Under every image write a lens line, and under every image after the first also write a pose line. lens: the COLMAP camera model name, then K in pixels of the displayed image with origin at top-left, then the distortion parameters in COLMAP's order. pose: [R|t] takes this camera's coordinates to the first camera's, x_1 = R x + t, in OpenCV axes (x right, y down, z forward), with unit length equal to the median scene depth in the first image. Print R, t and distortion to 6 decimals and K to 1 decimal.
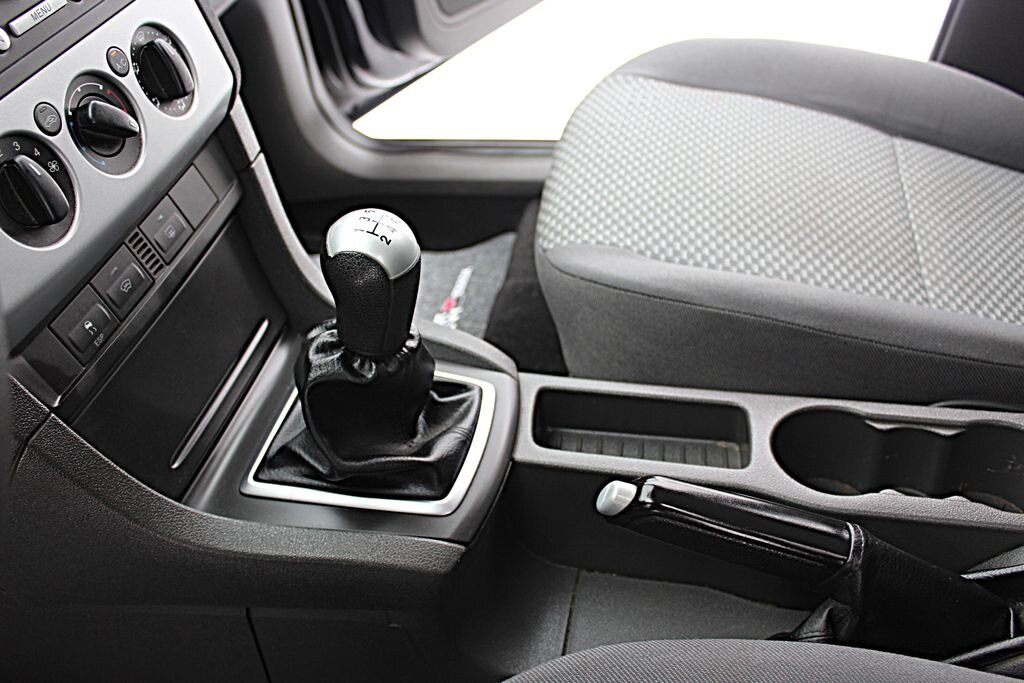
lens RADIAL K [[963.3, 0, 512.0], [0, 963.3, 341.5], [0, 0, 1]] dist [-0.152768, 0.164127]
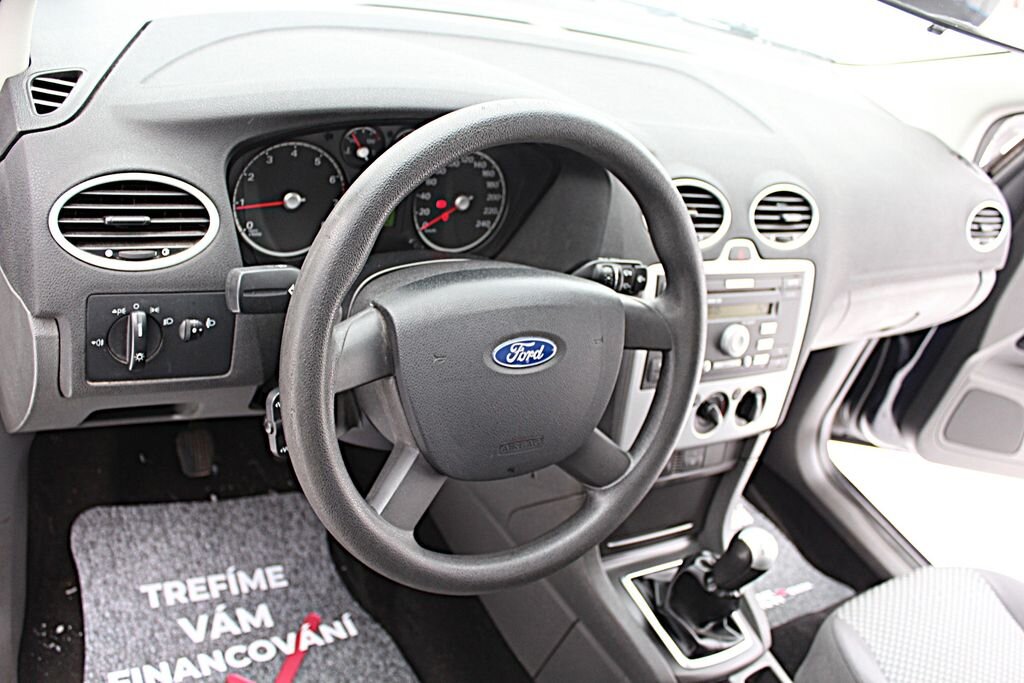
lens RADIAL K [[963.3, 0, 512.0], [0, 963.3, 341.5], [0, 0, 1]] dist [-0.152768, 0.164127]
pose [[0.608203, 0.664077, -0.434847, 0.111451], [-0.733631, 0.679450, 0.011522, -0.032984], [0.303108, 0.312010, 0.900431, -1.003412]]
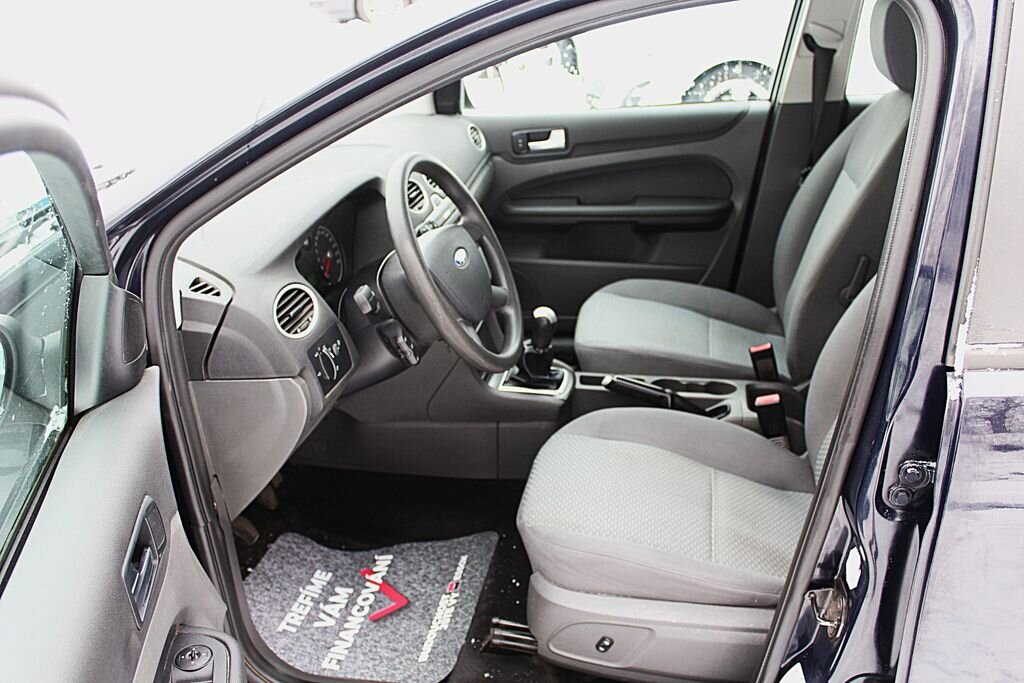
lens RADIAL K [[963.3, 0, 512.0], [0, 963.3, 341.5], [0, 0, 1]] dist [-0.152768, 0.164127]
pose [[0.998216, 0.036466, 0.047269, -0.406152], [-0.021326, 0.957335, -0.288192, 0.996389], [-0.055761, 0.286670, 0.956405, -2.393969]]
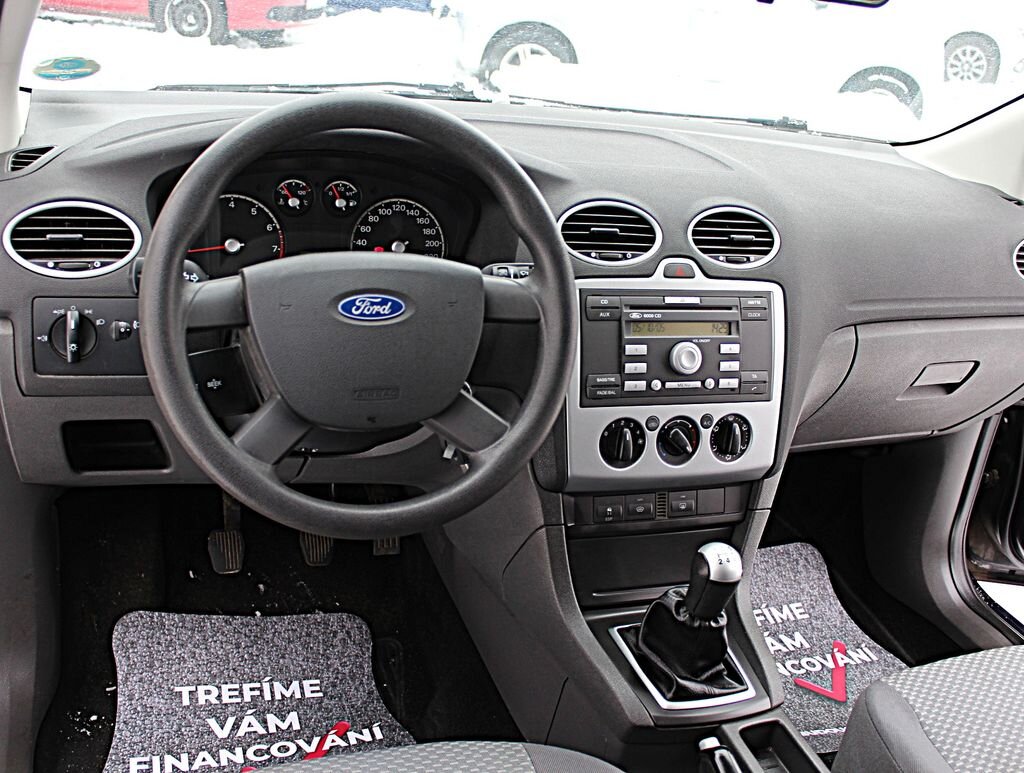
lens RADIAL K [[1104.8, 0, 512.0], [0, 1104.8, 386.5], [0, 0, 1]] dist [-0.160298, 0.199343]
pose [[0.504653, 0.483692, -0.715100, 0.921804], [-0.675499, 0.737037, 0.021824, -0.111808], [0.537611, 0.472036, 0.698681, -0.821882]]
